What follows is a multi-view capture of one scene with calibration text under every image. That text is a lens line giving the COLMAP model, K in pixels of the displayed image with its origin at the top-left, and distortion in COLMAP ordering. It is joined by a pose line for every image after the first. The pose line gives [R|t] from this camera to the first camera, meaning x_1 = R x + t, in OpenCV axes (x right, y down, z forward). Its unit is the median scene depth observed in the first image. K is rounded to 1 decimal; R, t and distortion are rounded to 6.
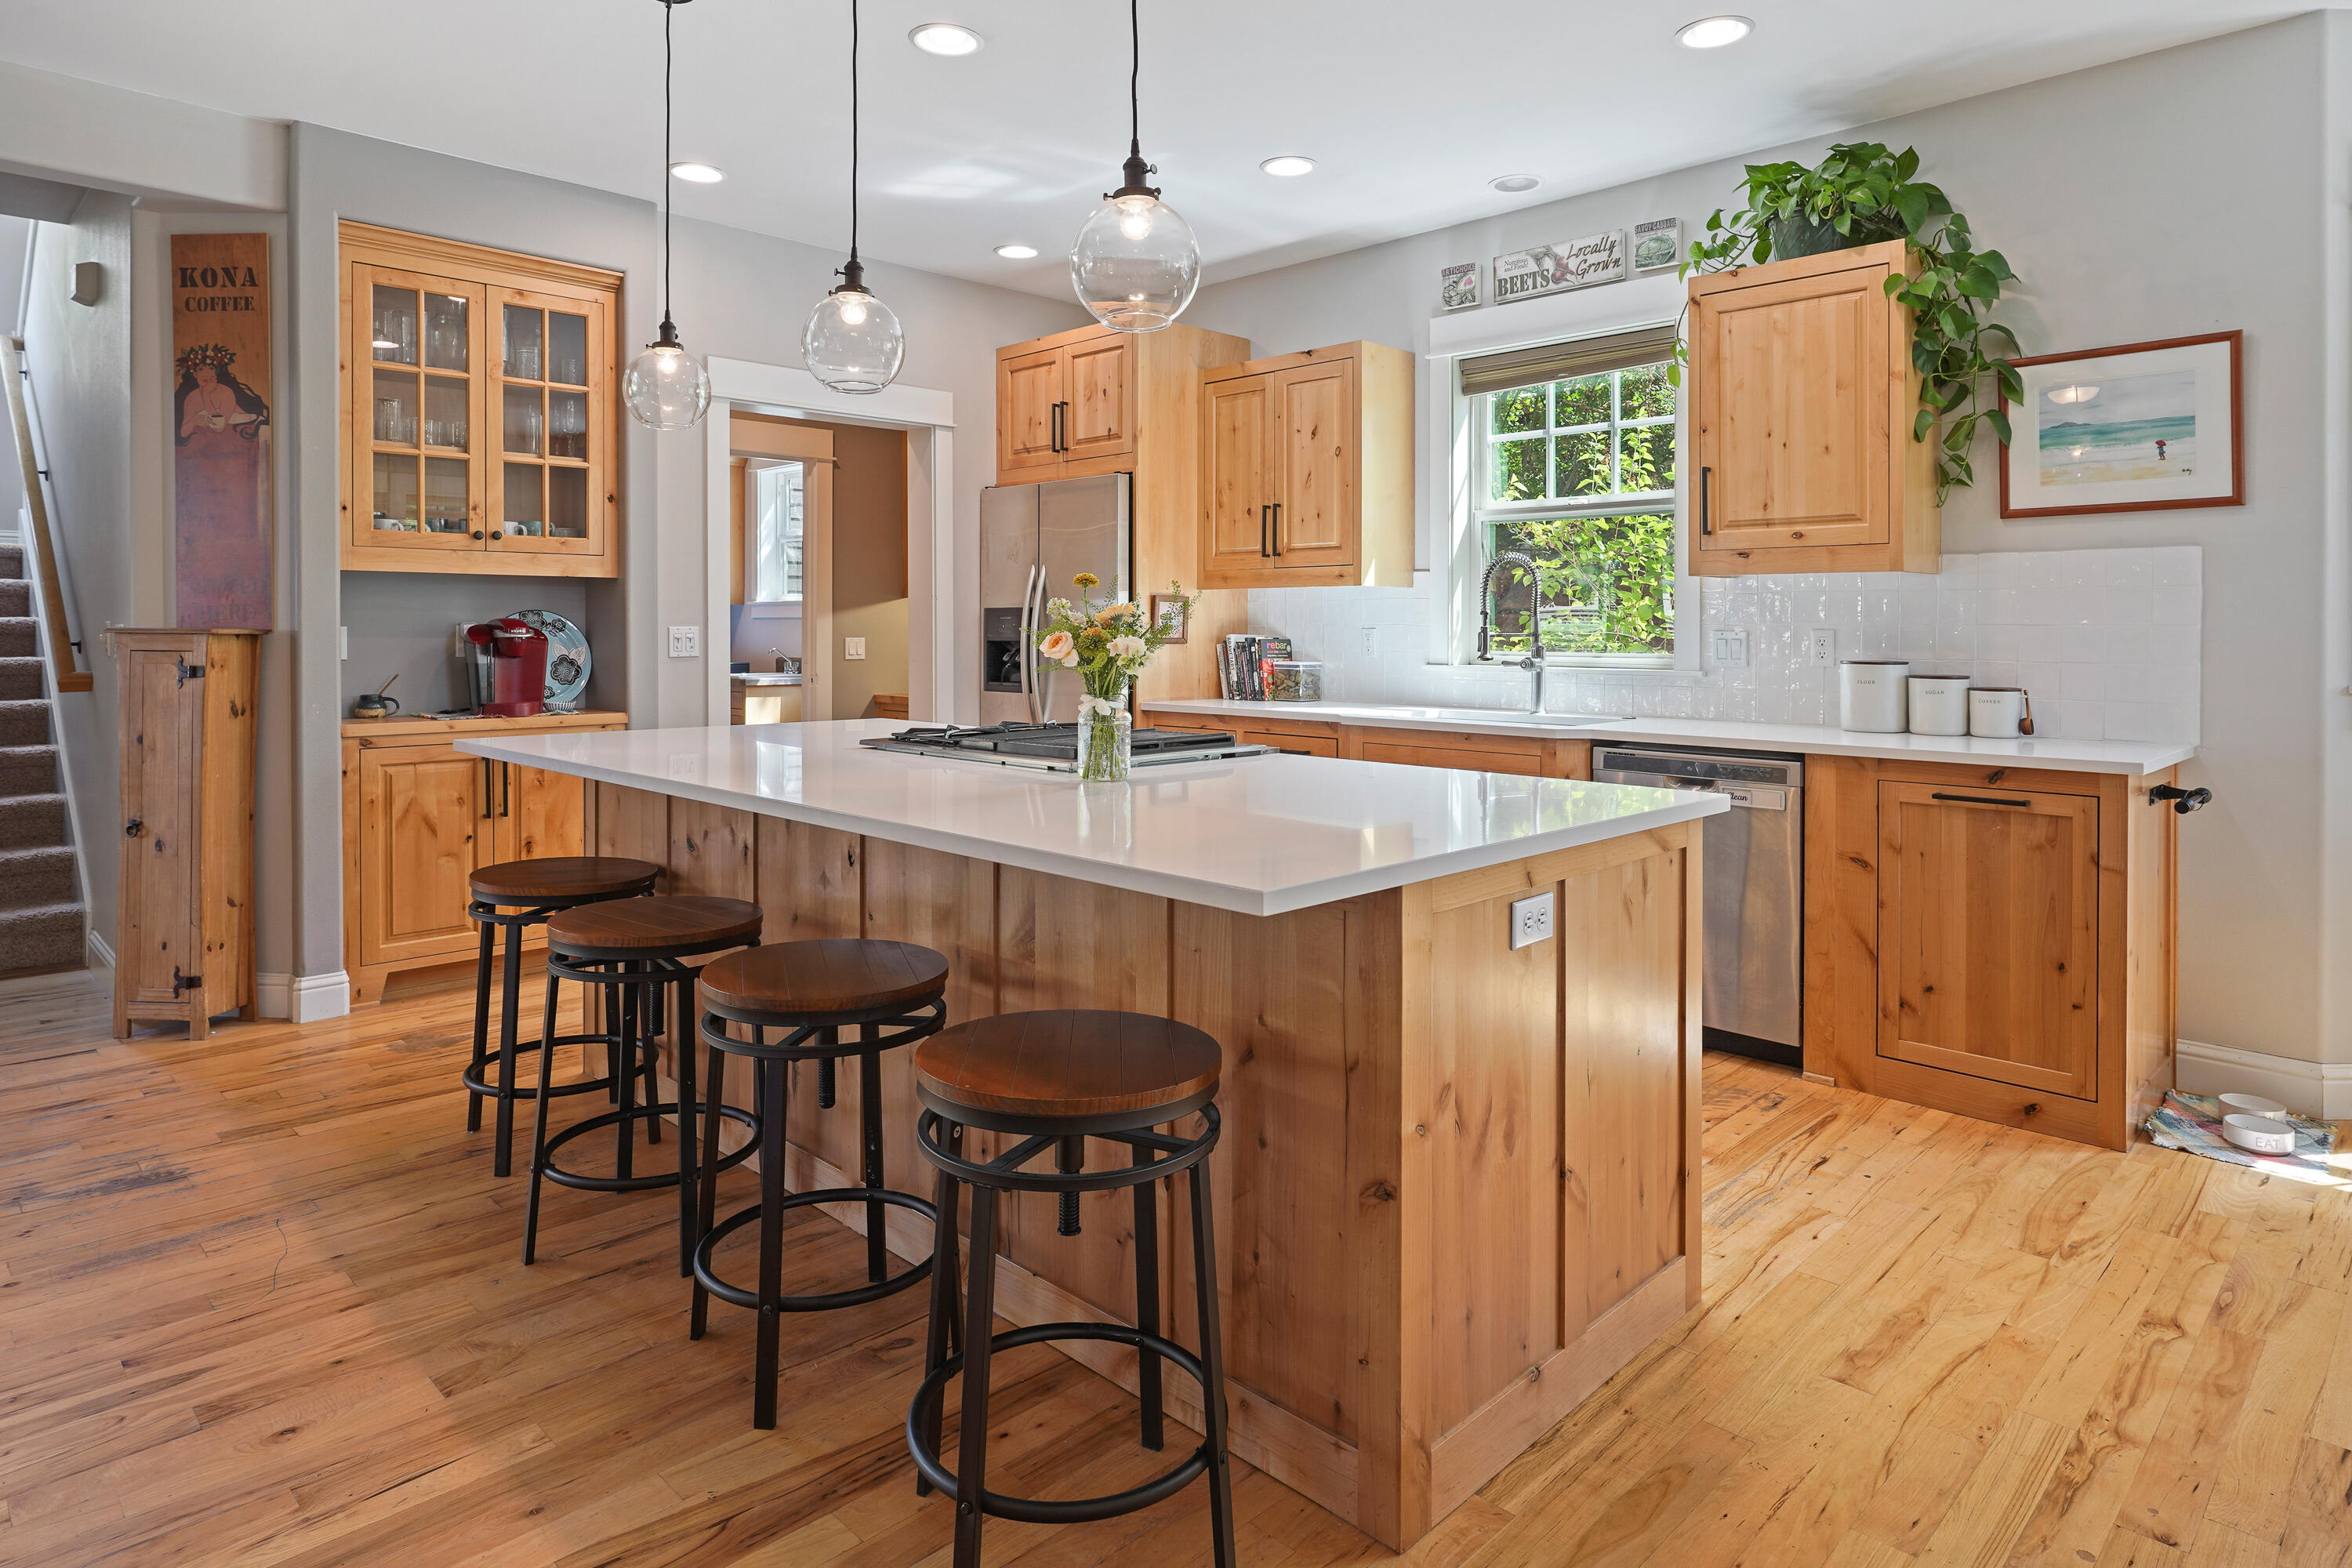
lens RADIAL K [[1339.9, 0, 1189.7], [0, 1339.9, 636.1], [0, 0, 1]] dist [0.000462, 0.001849]
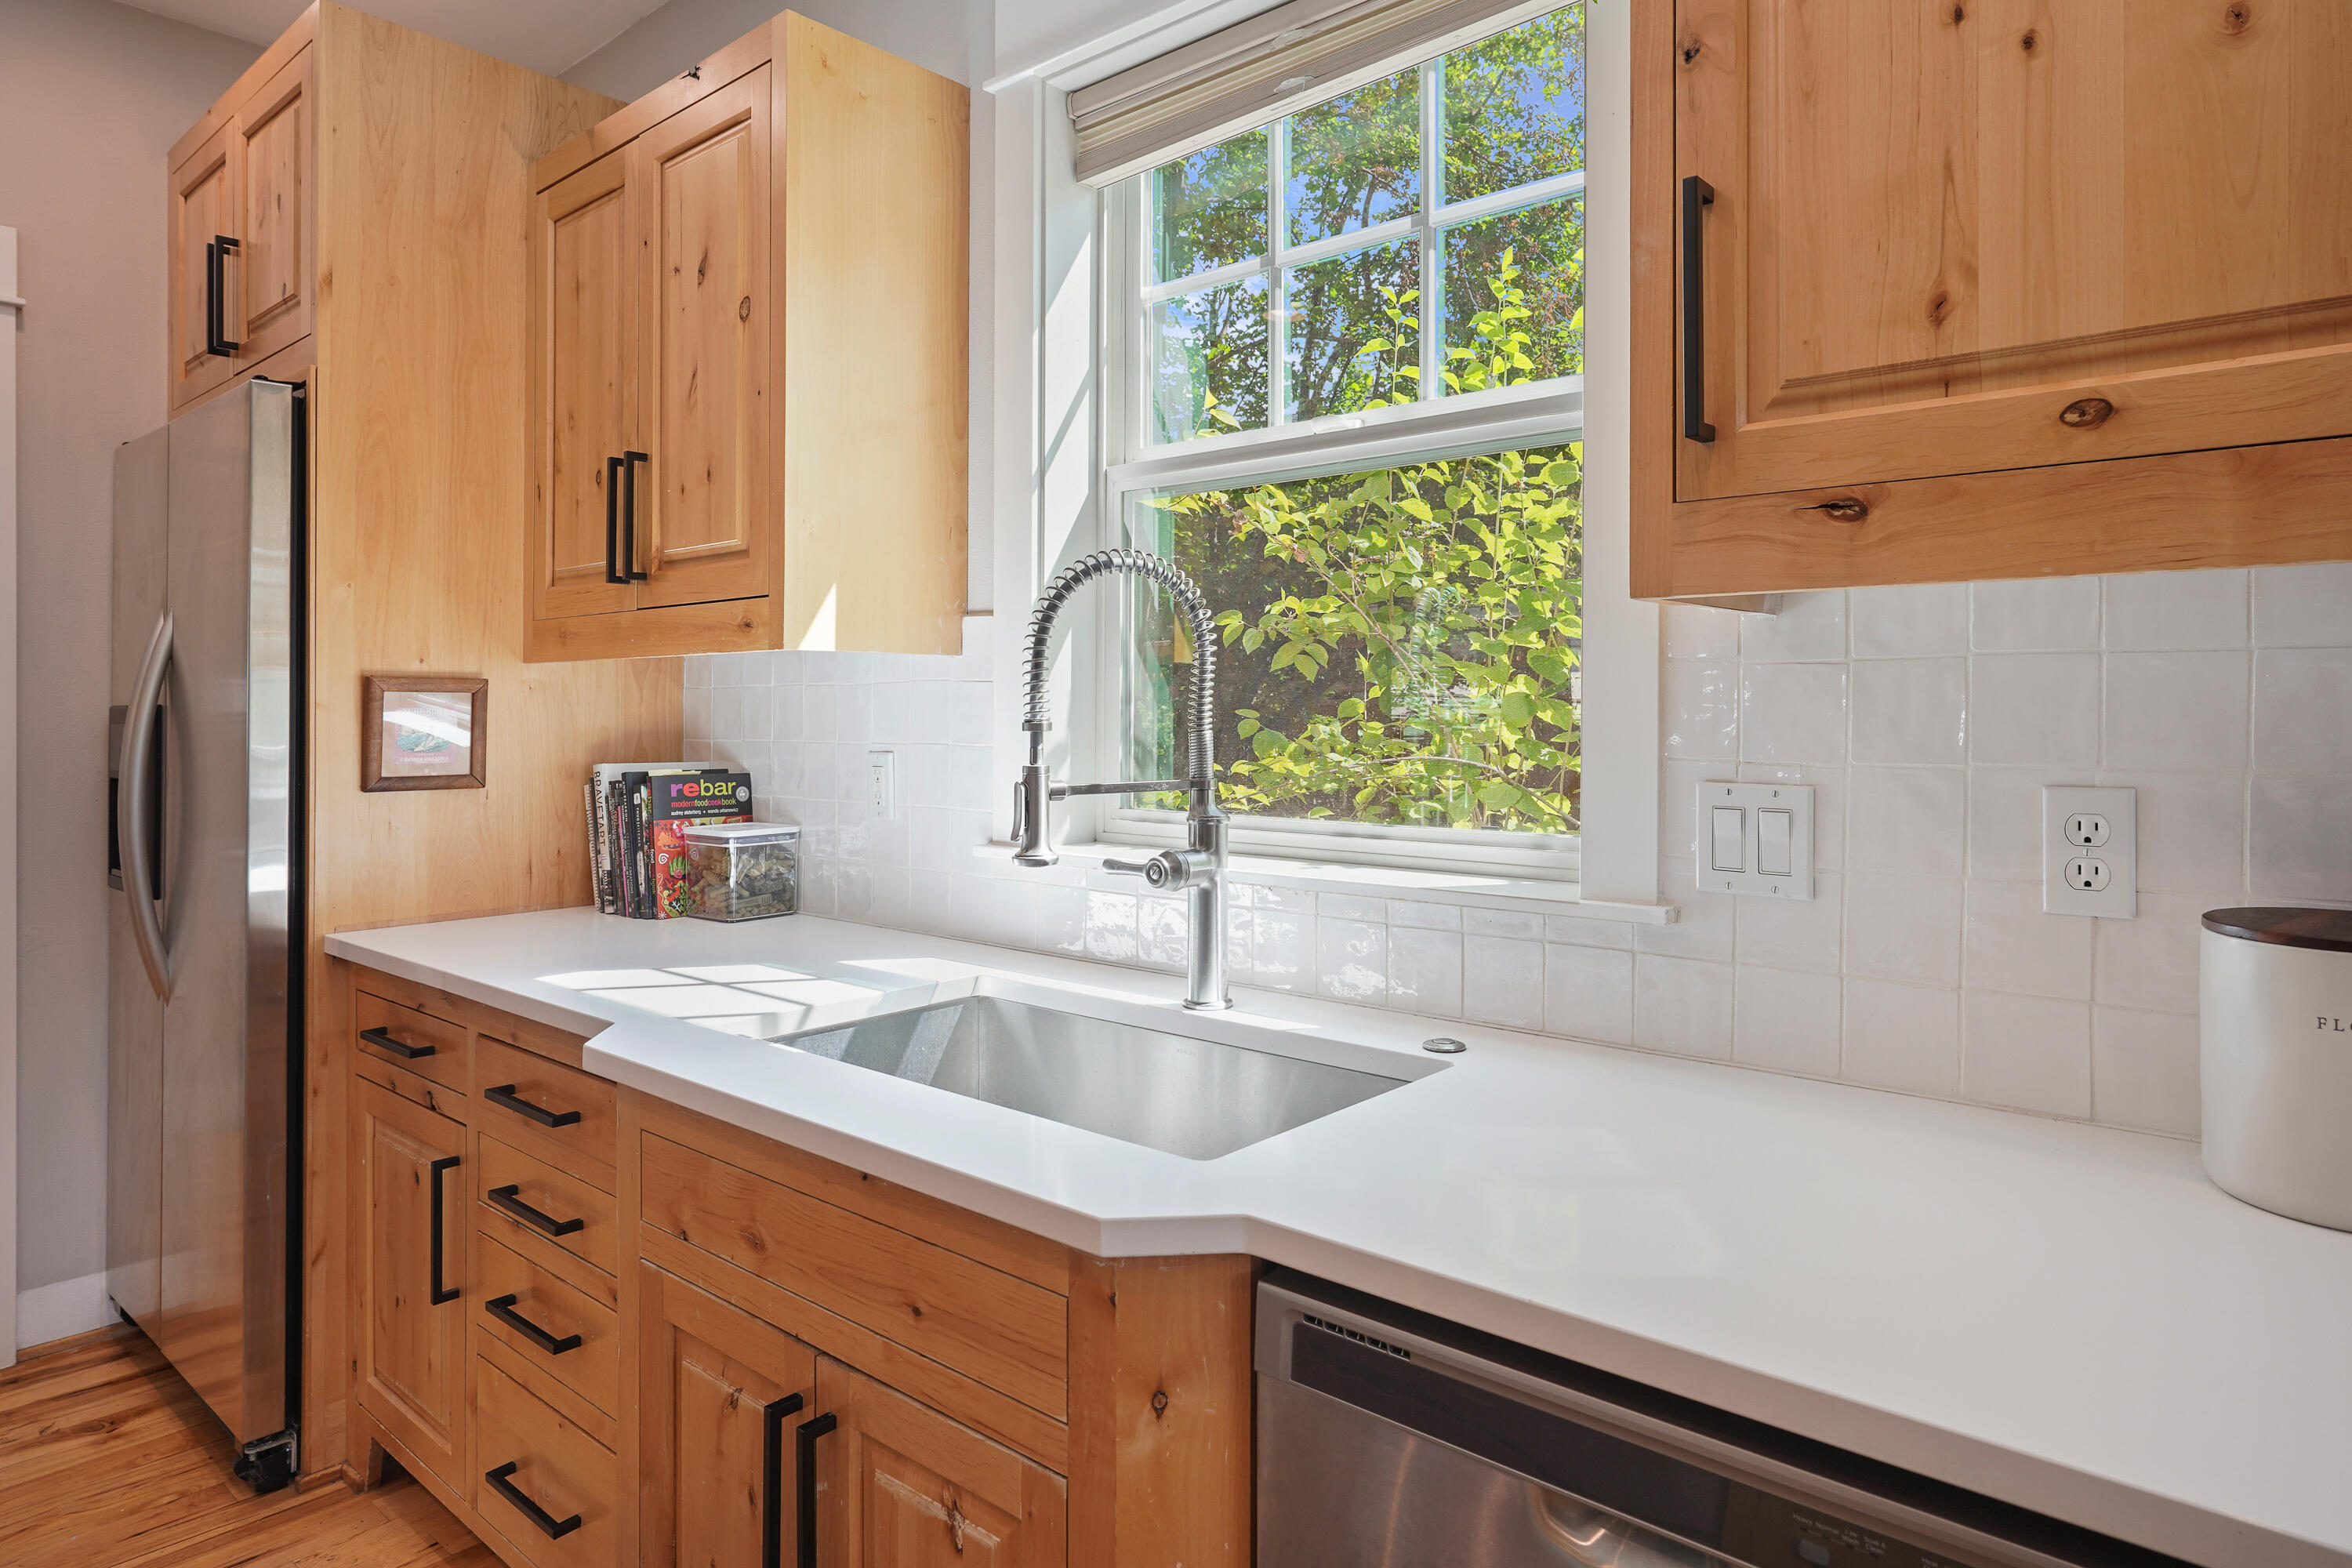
lens RADIAL K [[1371.2, 0, 1188.6], [0, 1371.2, 702.4], [0, 0, 1]] dist [-0.001602, 0.001114]
pose [[0.997763, -0.004350, 0.066710, 0.256766], [0.005184, 0.999910, -0.012334, -0.019882], [-0.066651, 0.012652, 0.997696, 0.710414]]
